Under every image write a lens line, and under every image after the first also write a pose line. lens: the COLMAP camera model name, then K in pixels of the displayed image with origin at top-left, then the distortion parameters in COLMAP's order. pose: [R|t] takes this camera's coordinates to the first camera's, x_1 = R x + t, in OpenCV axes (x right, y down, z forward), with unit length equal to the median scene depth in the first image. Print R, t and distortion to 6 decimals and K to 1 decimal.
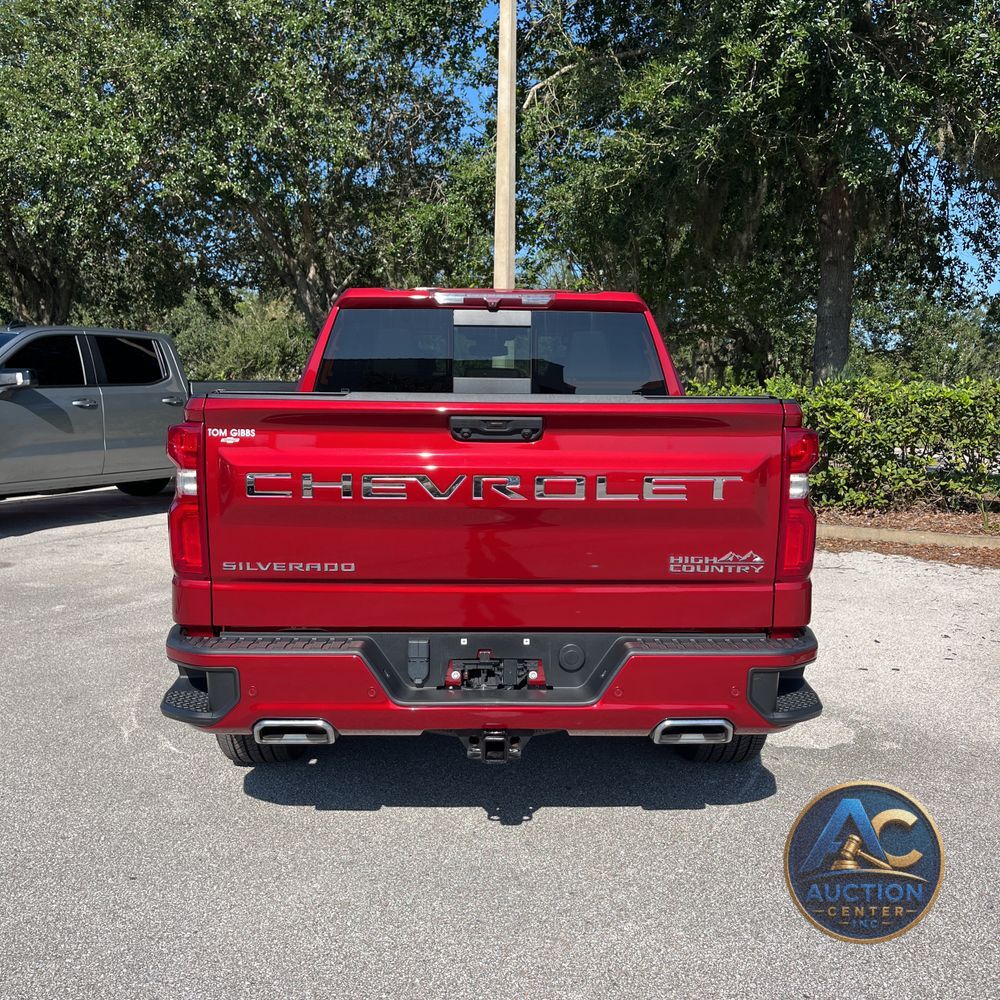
lens RADIAL K [[1005.5, 0, 501.4], [0, 1005.5, 516.4], [0, 0, 1]] dist [0.031268, 0.003300]
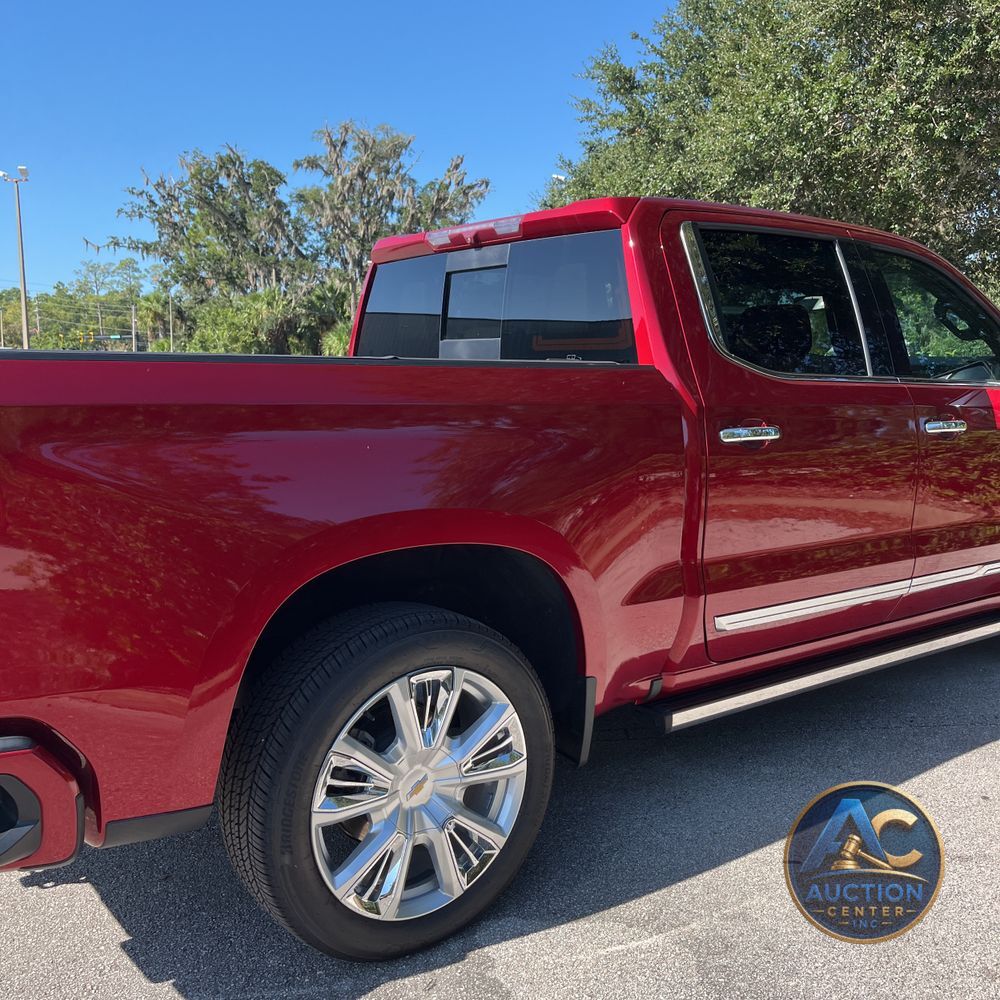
lens RADIAL K [[1005.5, 0, 501.4], [0, 1005.5, 516.4], [0, 0, 1]] dist [0.031268, 0.003300]
pose [[0.598587, 0.110780, -0.793361, 0.268350], [-0.100003, 0.992978, 0.063201, -0.024915], [0.794792, 0.041507, 0.605461, 0.248641]]
